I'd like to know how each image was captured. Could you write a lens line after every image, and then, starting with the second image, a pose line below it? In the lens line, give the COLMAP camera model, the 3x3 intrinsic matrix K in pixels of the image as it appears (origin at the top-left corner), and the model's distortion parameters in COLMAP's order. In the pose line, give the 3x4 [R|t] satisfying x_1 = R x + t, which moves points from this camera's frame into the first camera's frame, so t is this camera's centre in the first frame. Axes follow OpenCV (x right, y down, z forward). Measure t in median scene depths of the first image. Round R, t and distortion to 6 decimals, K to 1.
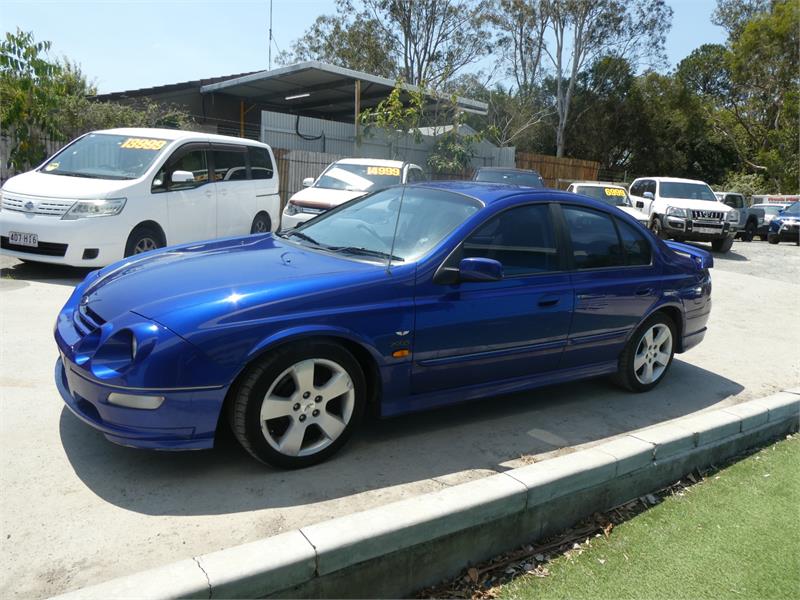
lens RADIAL K [[565.3, 0, 397.0], [0, 565.3, 285.9], [0, 0, 1]] dist [0.005441, -0.019088]
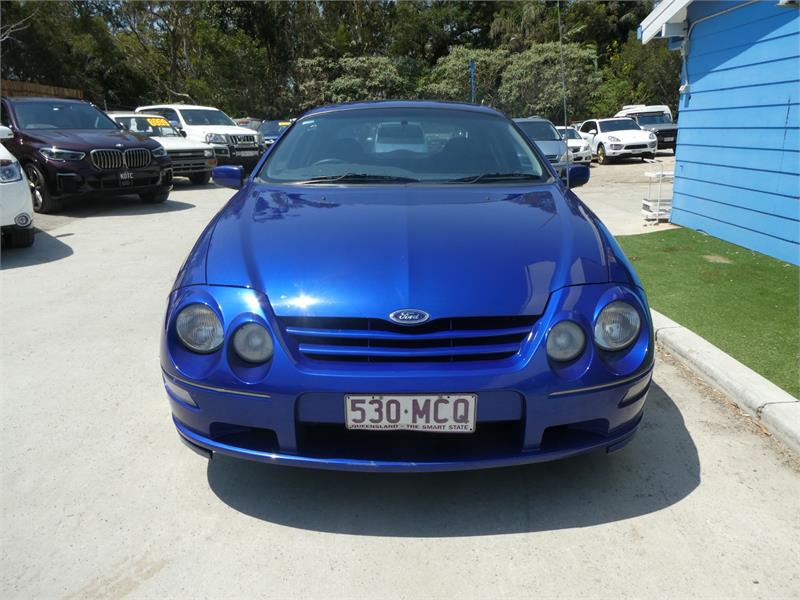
lens RADIAL K [[565.3, 0, 407.7], [0, 565.3, 298.1], [0, 0, 1]] dist [0.005441, -0.019088]
pose [[0.550418, -0.300370, 0.778985, -0.182277], [0.193624, 0.953527, 0.230860, -0.022924], [-0.812127, 0.023761, 0.582997, 0.120307]]
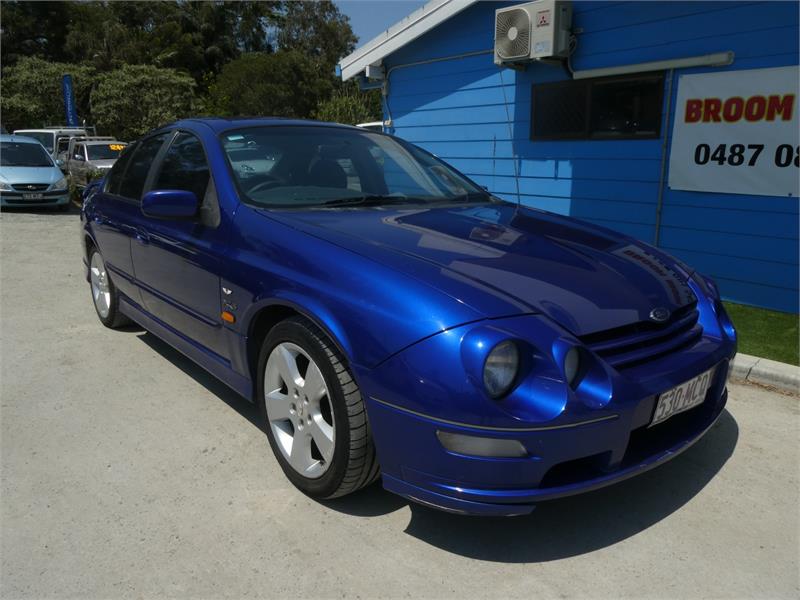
lens RADIAL K [[565.3, 0, 410.7], [0, 565.3, 296.3], [0, 0, 1]] dist [0.005441, -0.019088]
pose [[-0.108703, -0.293177, 0.949858, -0.206712], [0.154924, 0.938849, 0.307509, -0.043394], [-0.981928, 0.180583, -0.056636, 0.239851]]
